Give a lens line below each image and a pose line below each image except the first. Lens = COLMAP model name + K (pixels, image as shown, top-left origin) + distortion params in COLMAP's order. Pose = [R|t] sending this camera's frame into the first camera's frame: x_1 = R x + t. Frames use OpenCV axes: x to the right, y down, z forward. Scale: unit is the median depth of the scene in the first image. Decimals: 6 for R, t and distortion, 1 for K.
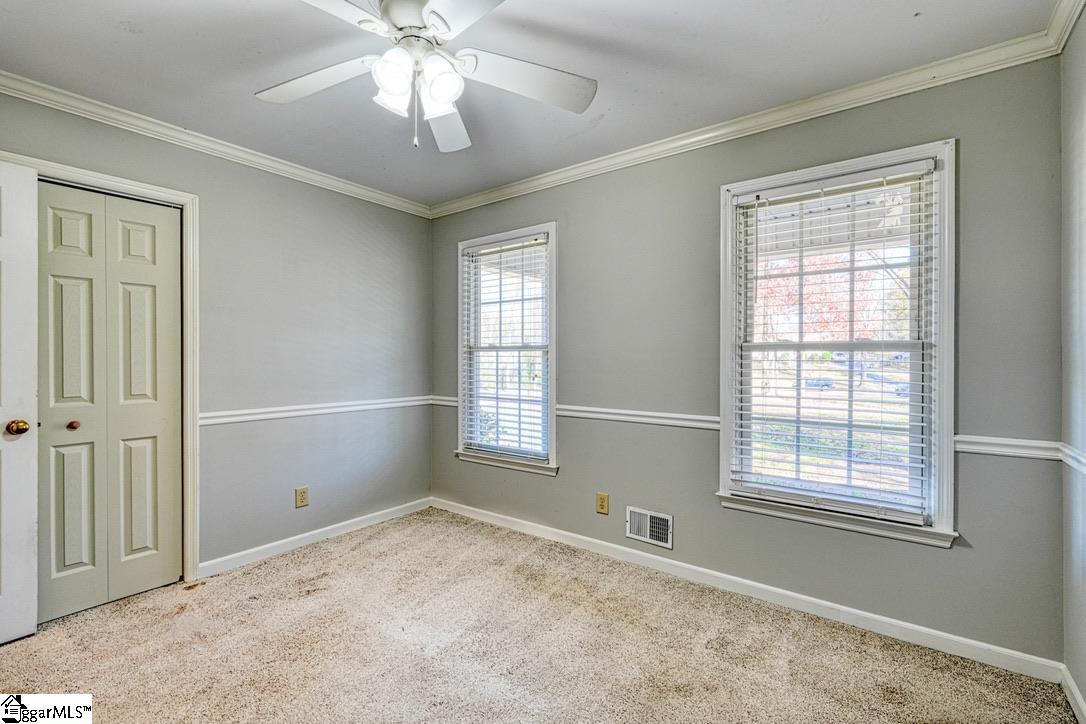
lens RADIAL K [[475.7, 0, 543.0], [0, 475.7, 362.0], [0, 0, 1]] dist [0.001995, 0.000330]
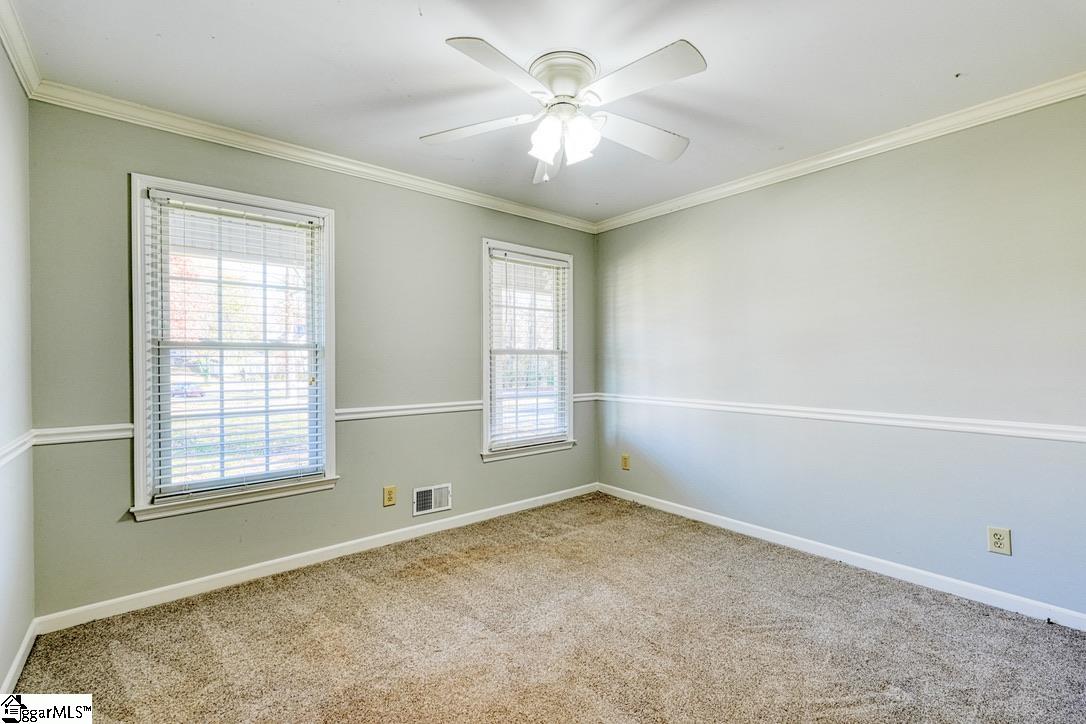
lens RADIAL K [[475.7, 0, 543.0], [0, 475.7, 362.0], [0, 0, 1]] dist [0.001995, 0.000330]
pose [[0.233149, -0.009010, 0.972399, -0.855631], [0.008574, 0.999937, 0.007210, -0.005845], [-0.972403, 0.006656, 0.233212, 0.435609]]
